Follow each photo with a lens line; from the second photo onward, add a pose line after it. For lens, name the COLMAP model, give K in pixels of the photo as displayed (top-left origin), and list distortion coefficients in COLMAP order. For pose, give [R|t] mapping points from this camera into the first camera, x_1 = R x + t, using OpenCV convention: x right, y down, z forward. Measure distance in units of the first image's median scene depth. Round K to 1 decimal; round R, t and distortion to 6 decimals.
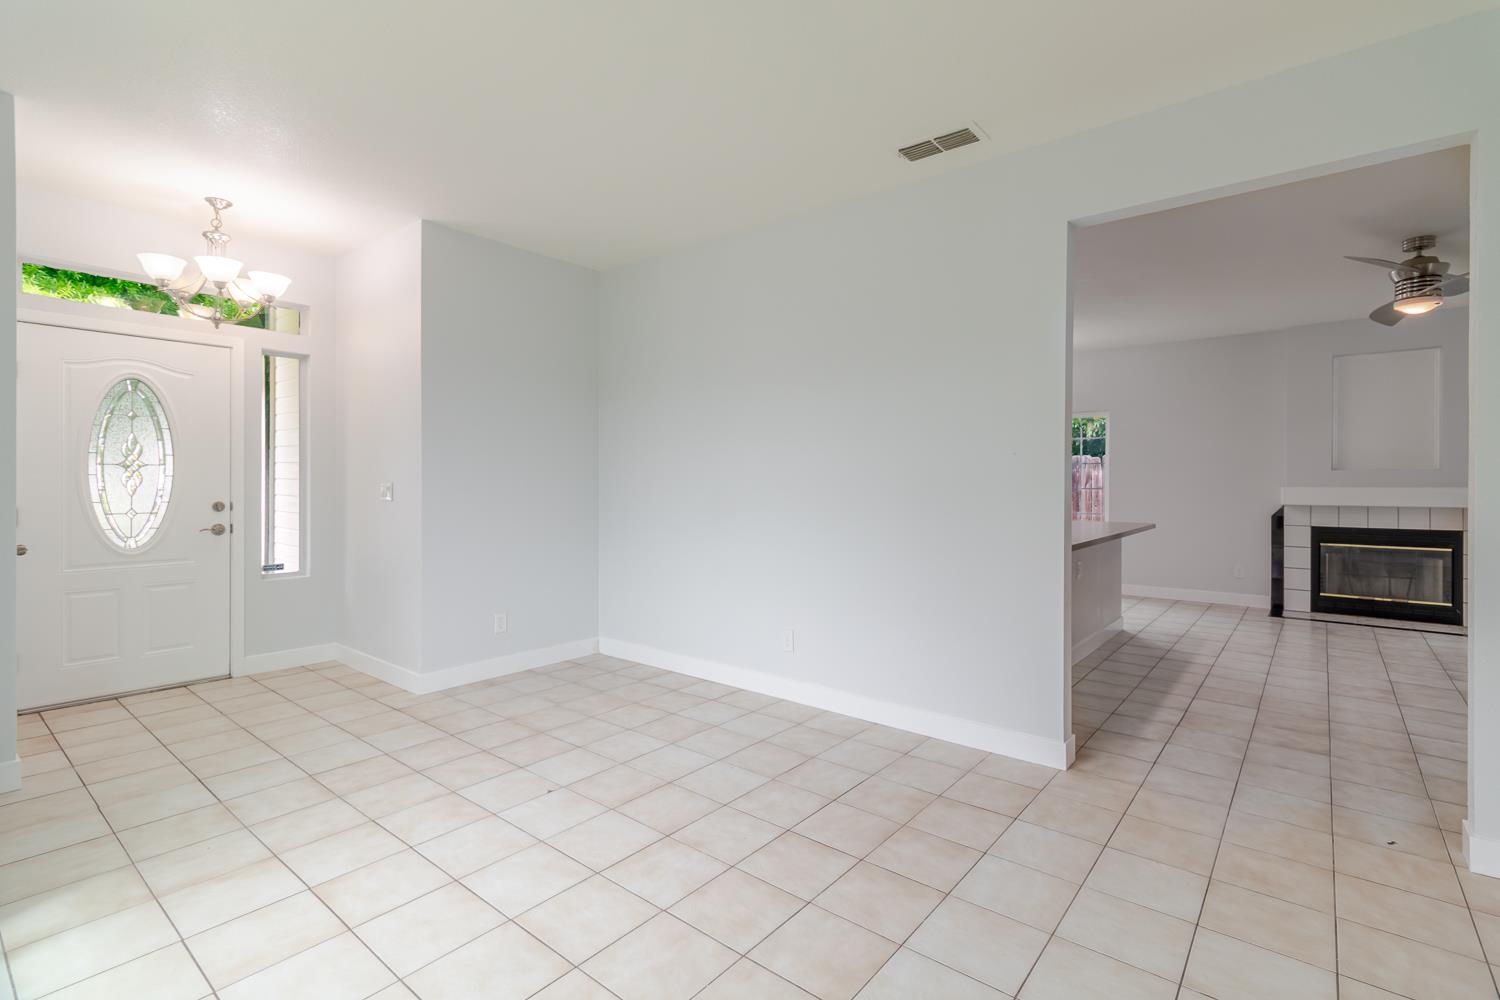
lens RADIAL K [[695.0, 0, 757.8], [0, 695.0, 487.6], [0, 0, 1]] dist [0.000393, 0.000418]
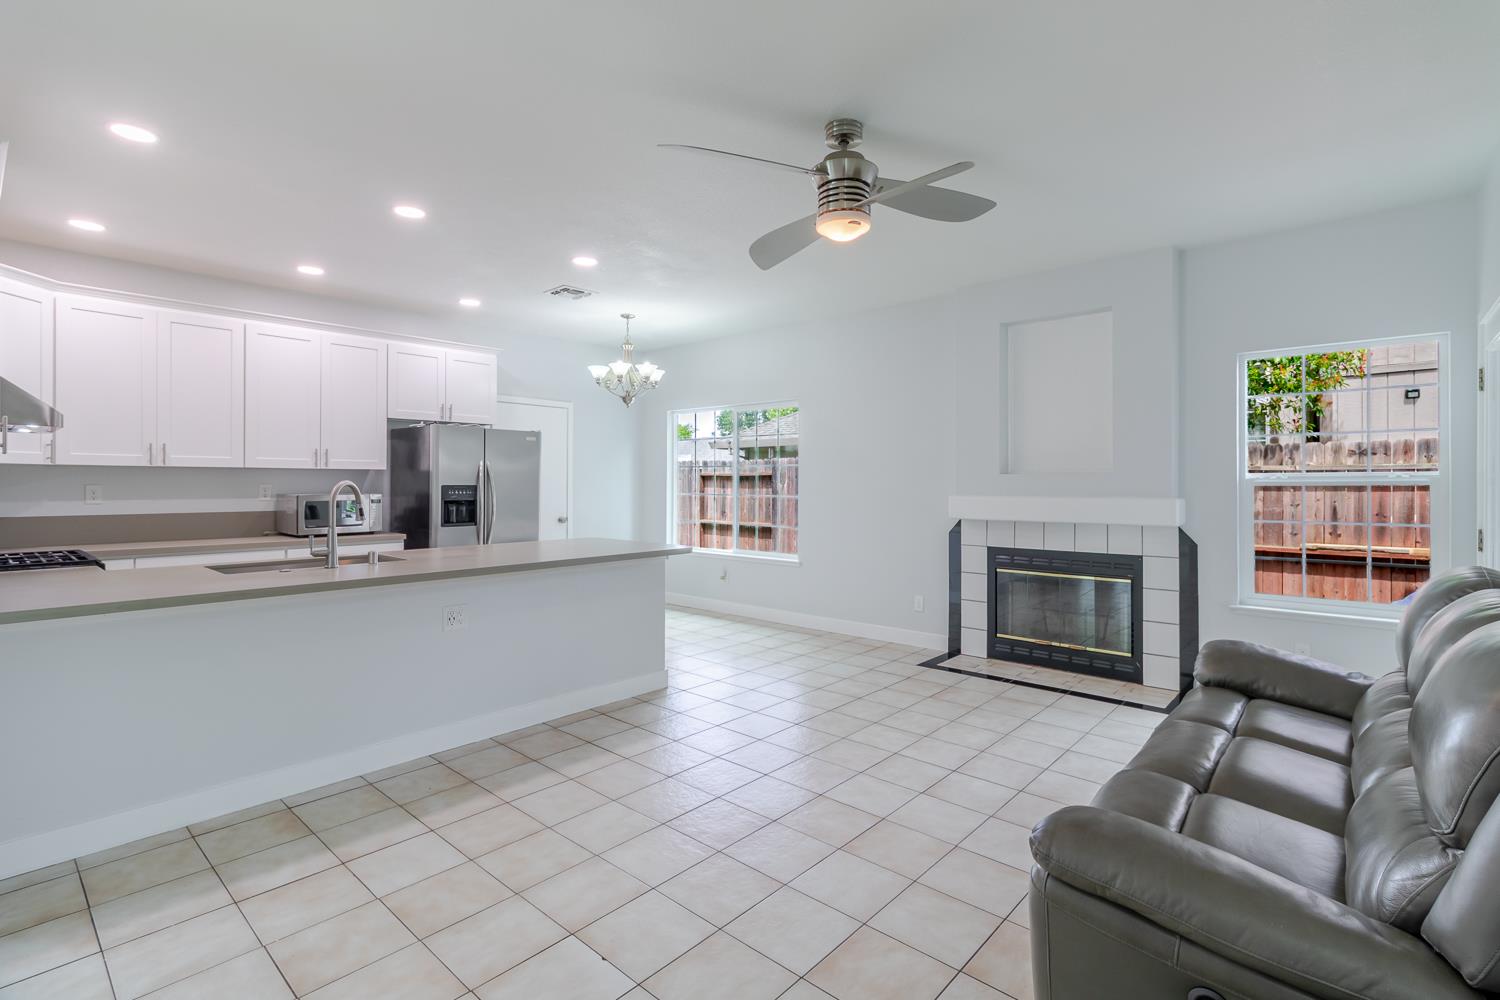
lens RADIAL K [[695.0, 0, 757.8], [0, 695.0, 487.6], [0, 0, 1]] dist [0.000393, 0.000418]
pose [[0.999029, -0.001743, -0.044026, 0.592567], [0.001738, 0.999998, -0.000151, -0.010377], [0.044026, 0.000074, 0.999030, 0.225421]]
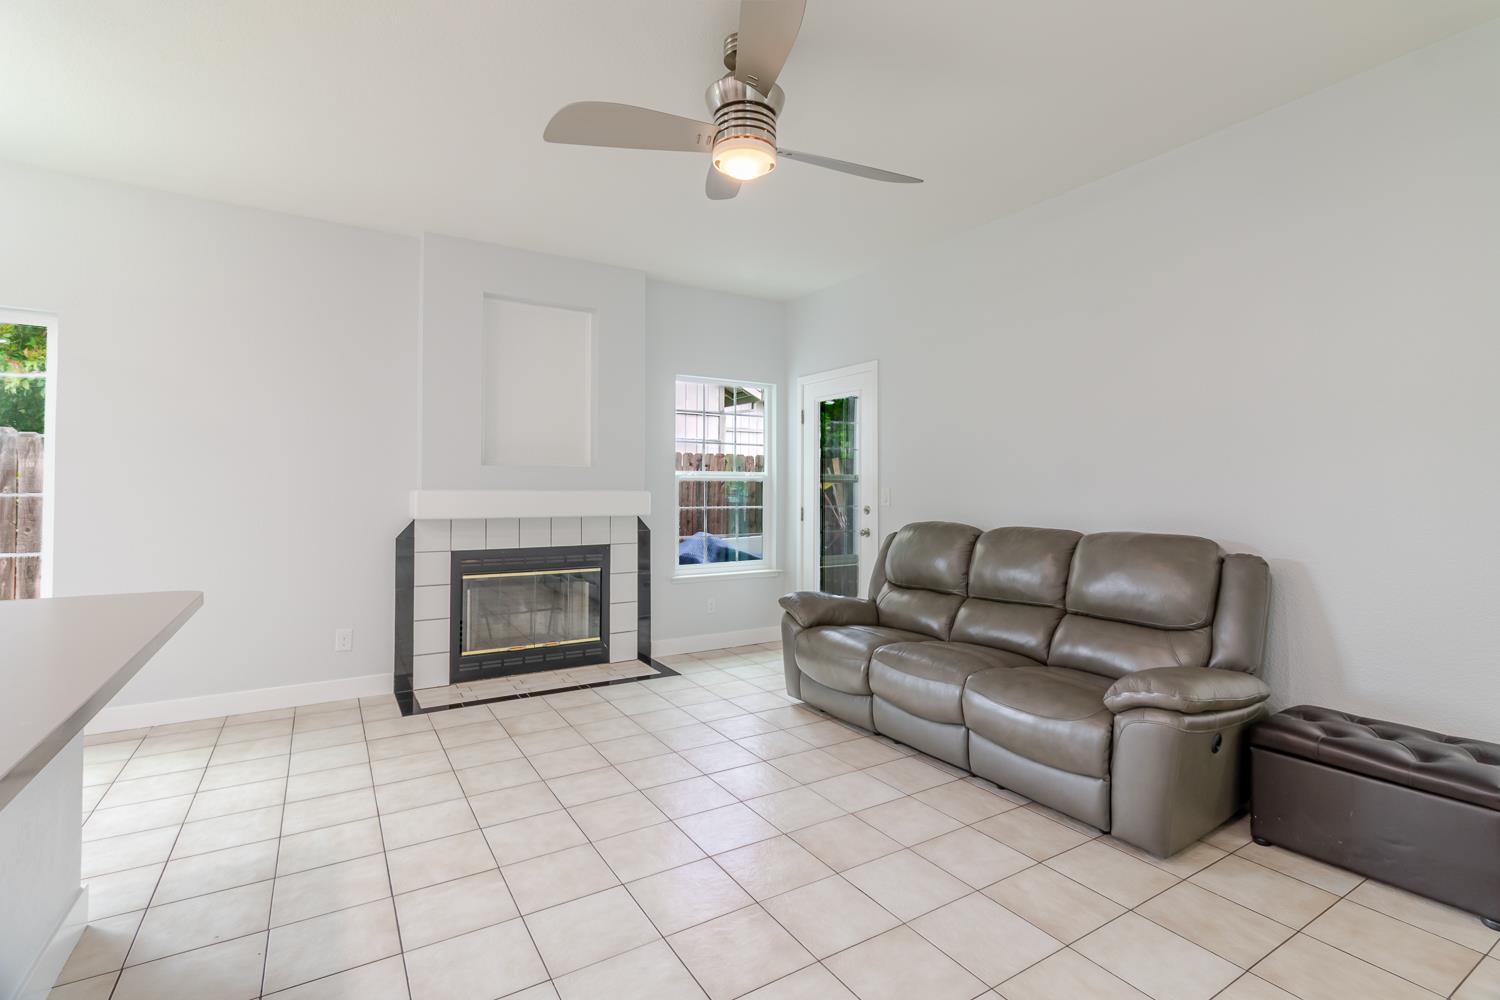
lens RADIAL K [[695.0, 0, 757.8], [0, 695.0, 487.6], [0, 0, 1]] dist [0.000393, 0.000418]
pose [[0.319180, 0.005531, 0.947678, 0.282327], [0.002507, 0.999975, -0.006681, 0.001661], [-0.947691, 0.004508, 0.319158, 0.538513]]
